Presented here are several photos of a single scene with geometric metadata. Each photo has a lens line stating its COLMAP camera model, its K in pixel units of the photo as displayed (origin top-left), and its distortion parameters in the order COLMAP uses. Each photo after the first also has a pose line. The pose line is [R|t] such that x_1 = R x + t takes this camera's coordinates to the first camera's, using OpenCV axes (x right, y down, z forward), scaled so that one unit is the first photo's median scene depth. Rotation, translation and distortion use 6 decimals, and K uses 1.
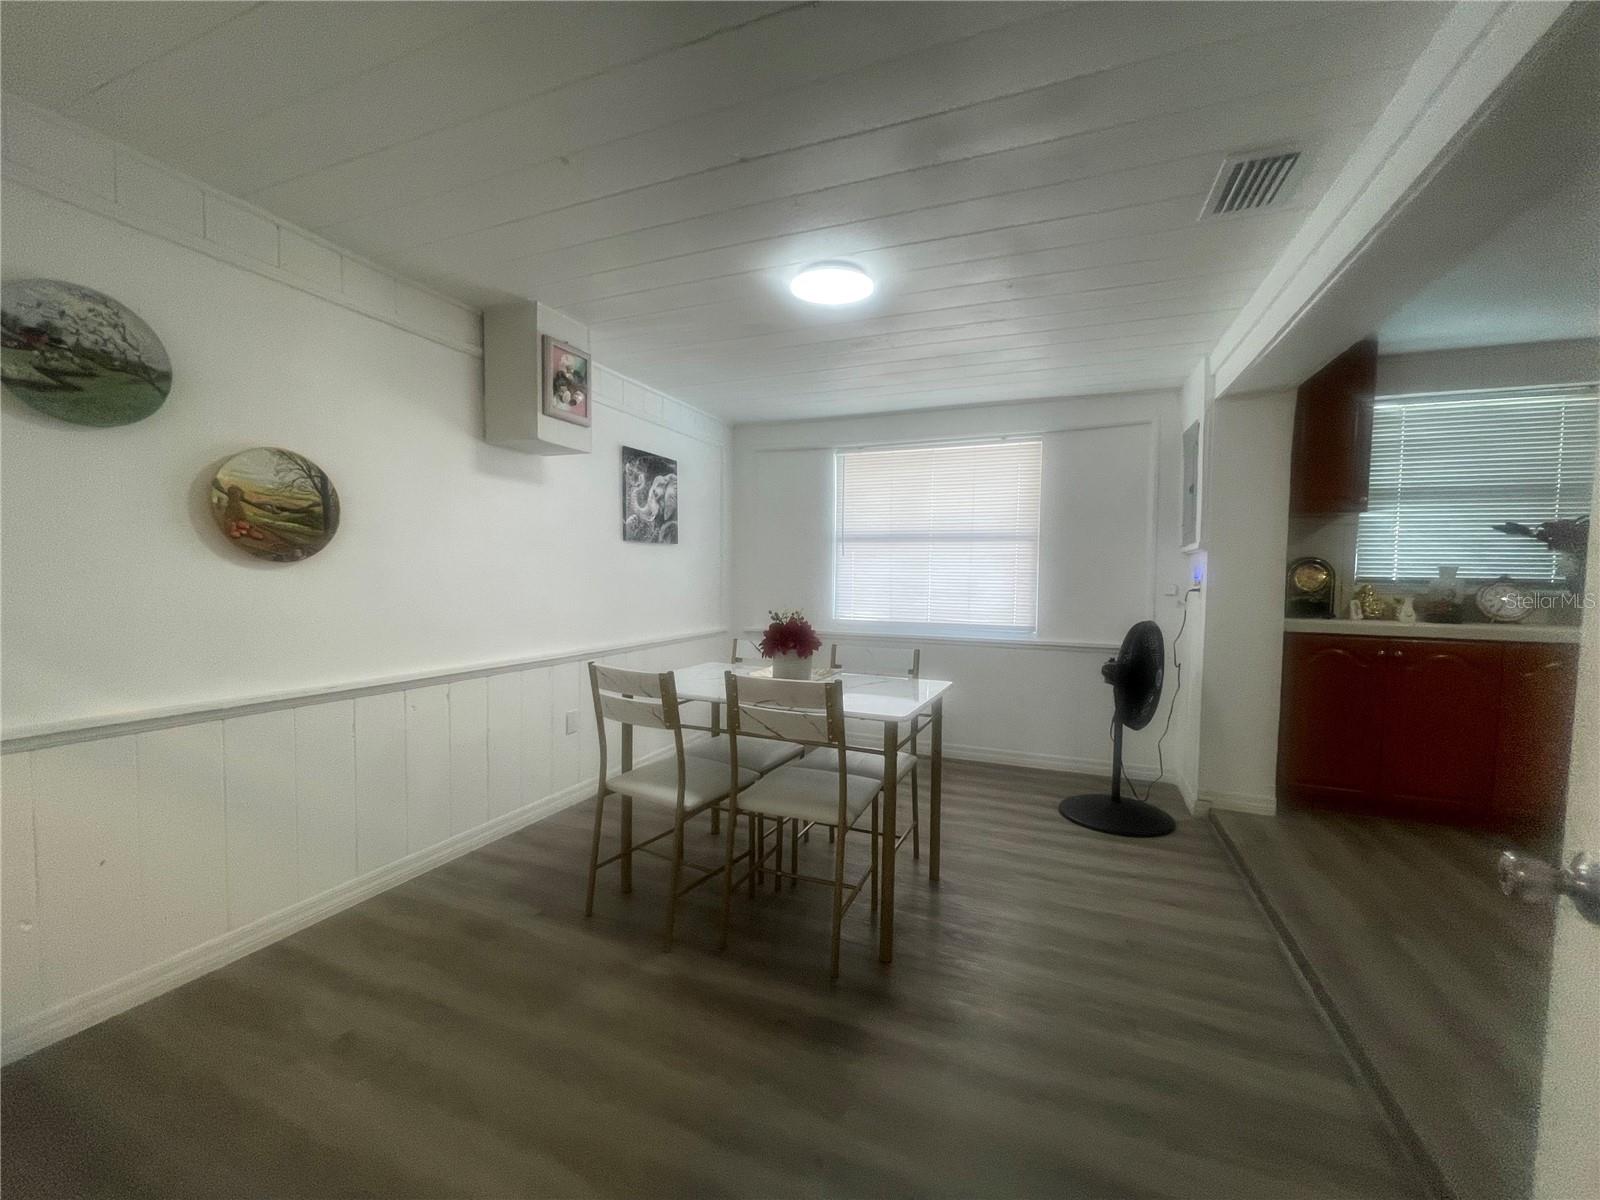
lens RADIAL K [[642.2, 0, 802.6], [0, 642.2, 605.5], [0, 0, 1]] dist [-0.000878, -0.000273]
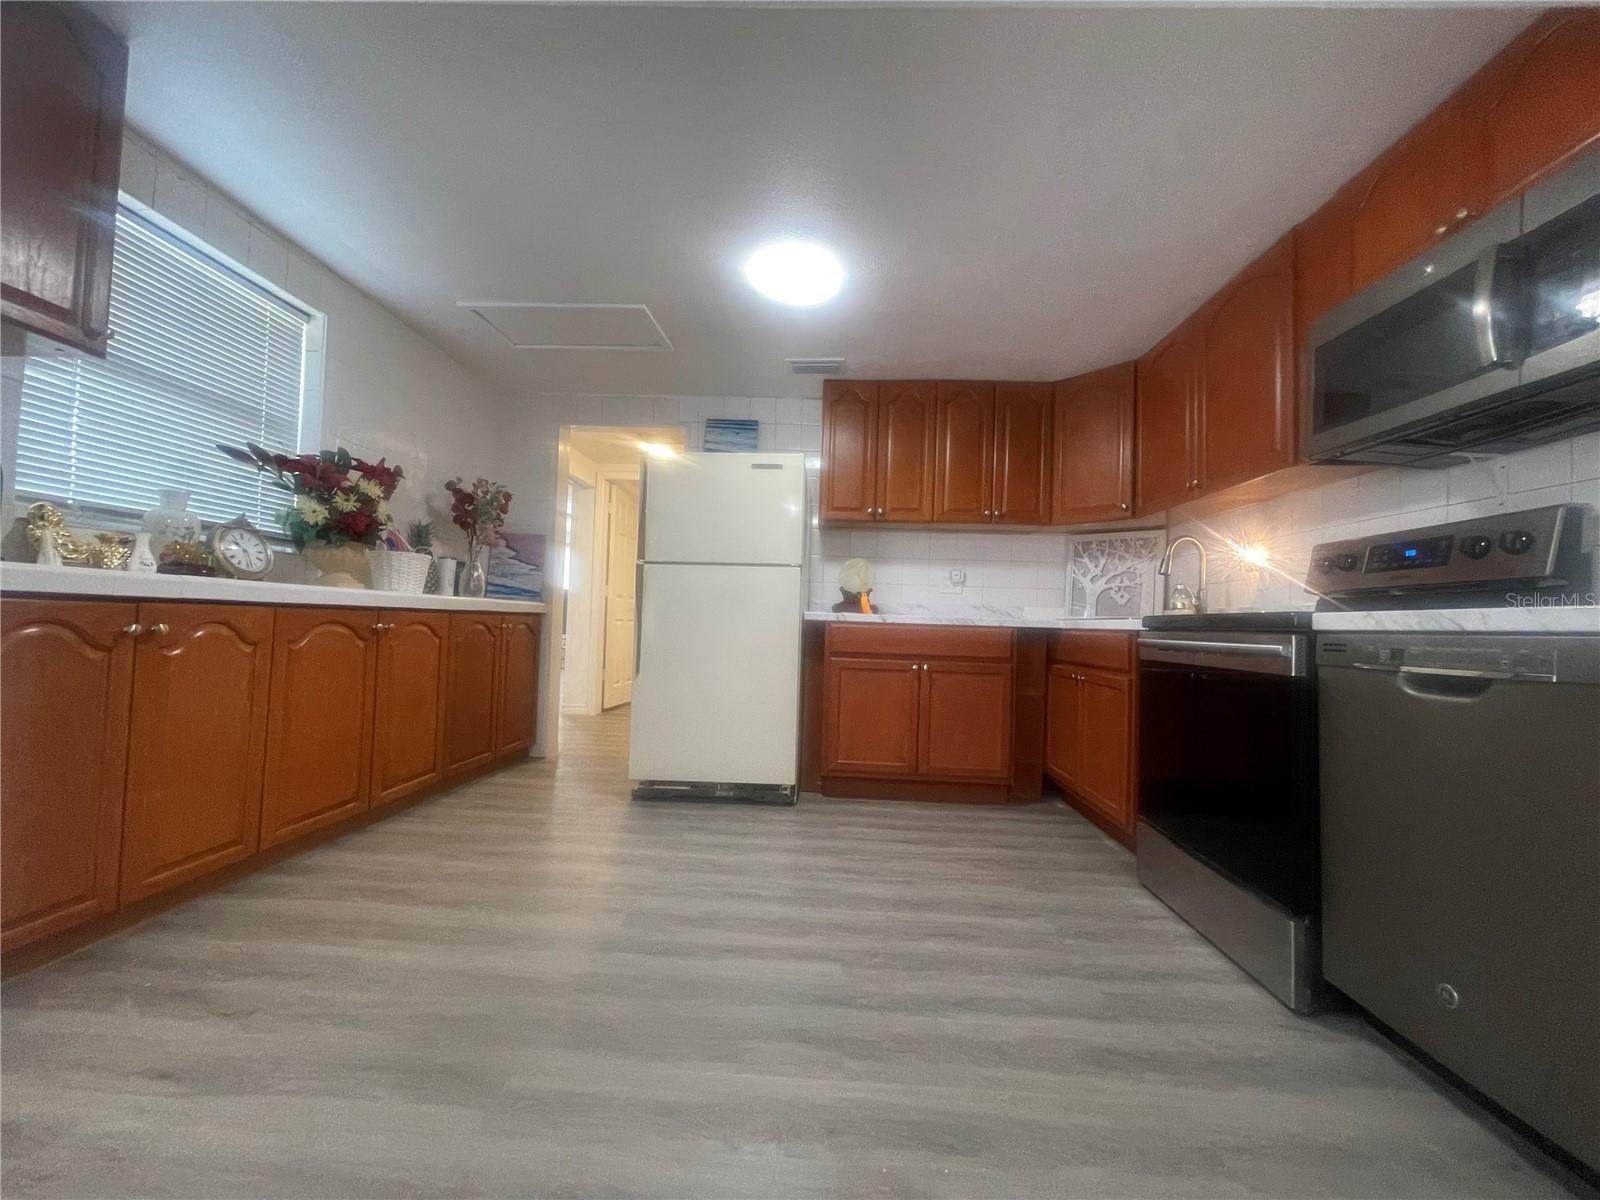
lens RADIAL K [[642.2, 0, 799.5], [0, 642.2, 604.3], [0, 0, 1]] dist [-0.000878, -0.000273]
pose [[-0.339294, 0.003603, 0.940674, 0.186261], [0.008664, 0.999962, -0.000705, 0.055450], [-0.940641, 0.007911, -0.339312, 0.604606]]
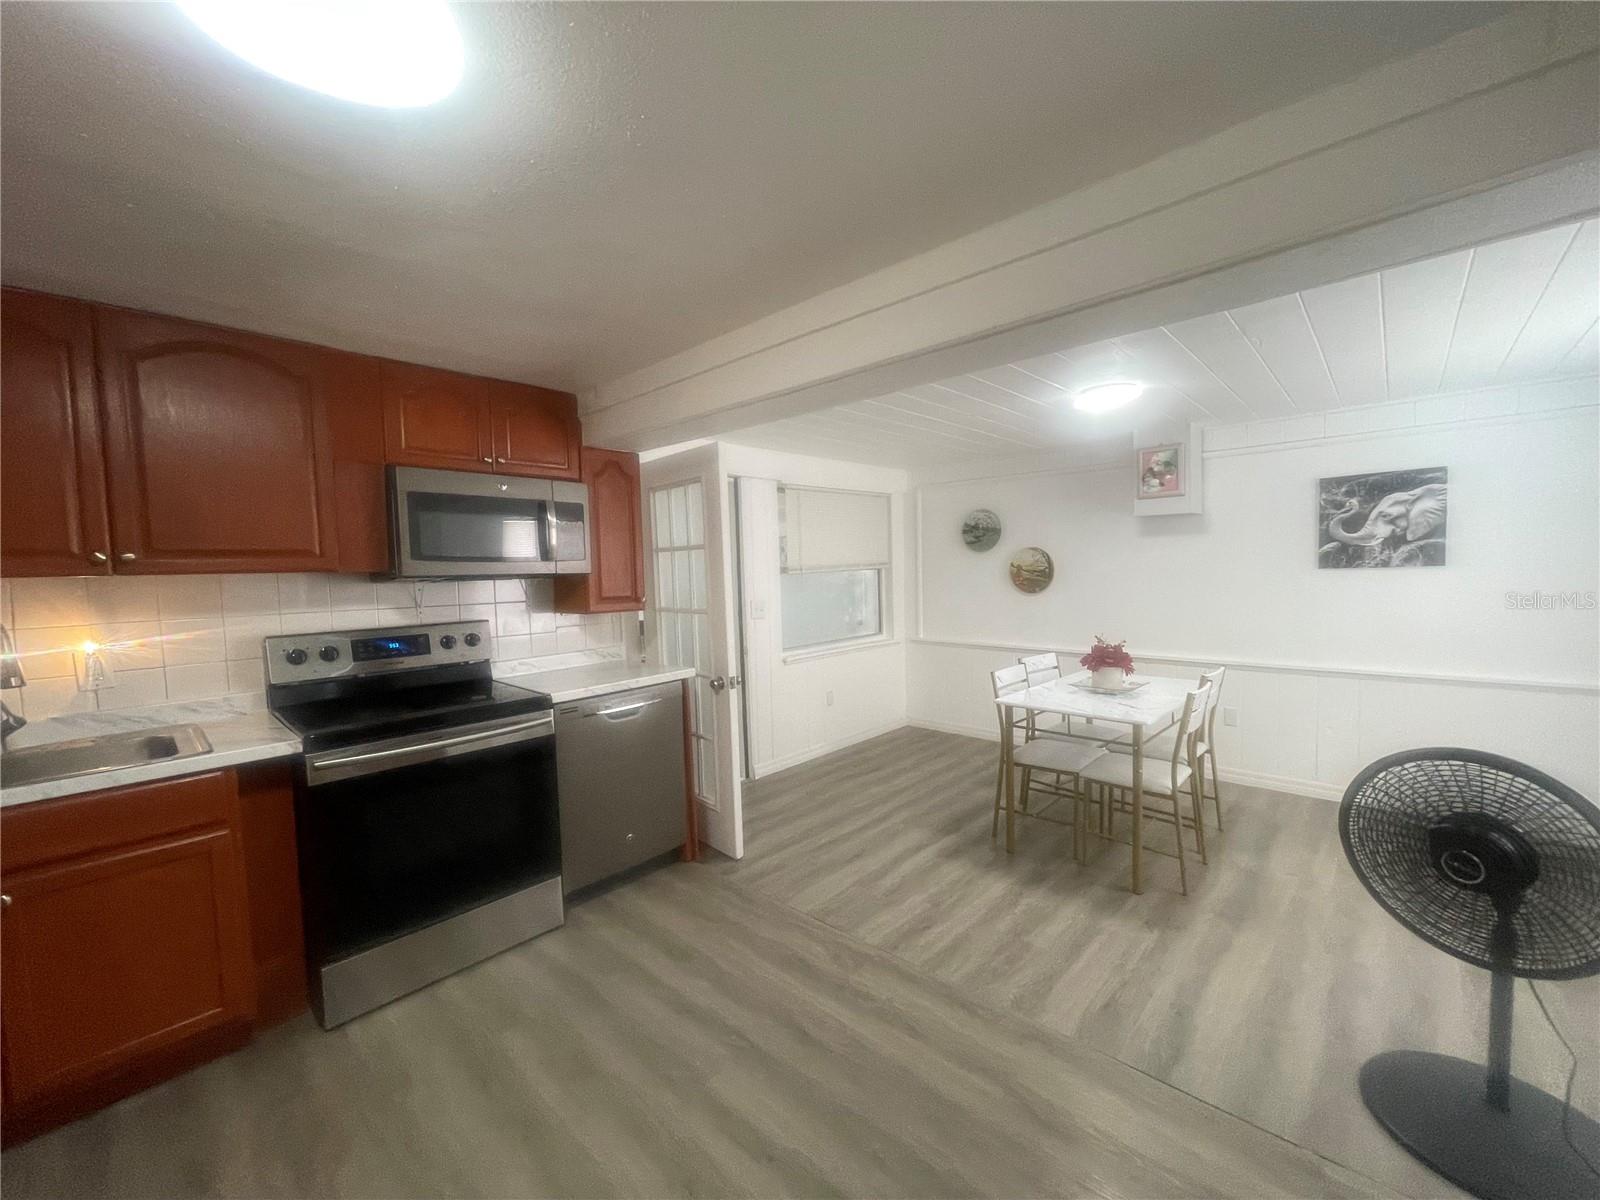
lens RADIAL K [[642.2, 0, 811.4], [0, 642.2, 599.7], [0, 0, 1]] dist [-0.000878, -0.000273]
pose [[-0.333746, 0.045211, -0.941578, 1.134156], [-0.023312, 0.998148, 0.056191, -0.102821], [0.942375, 0.040704, -0.332074, 0.650849]]
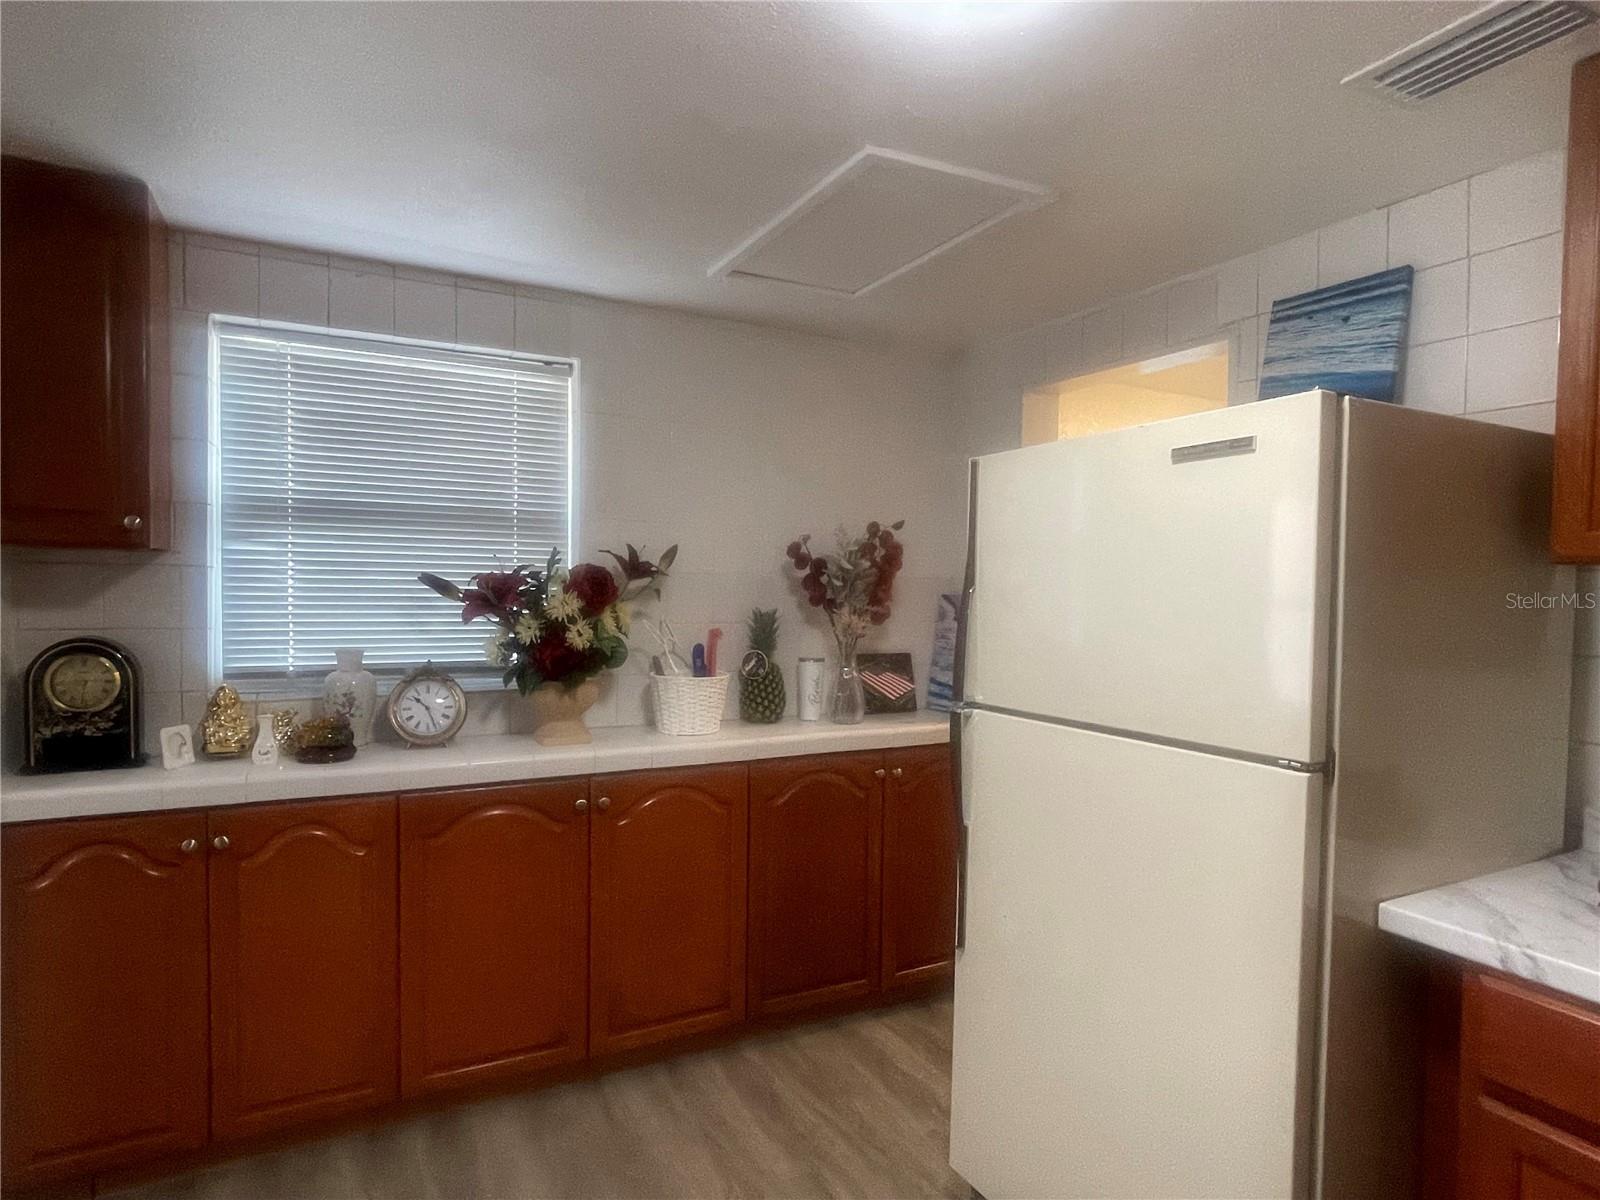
lens RADIAL K [[923.7, 0, 798.3], [0, 923.7, 611.2], [0, 0, 1]] dist [-0.007482, -0.002462]
pose [[0.644238, -0.029263, 0.764265, 0.617453], [0.033565, 0.999387, 0.009971, -0.083184], [-0.764088, 0.019229, 0.644825, 0.187029]]
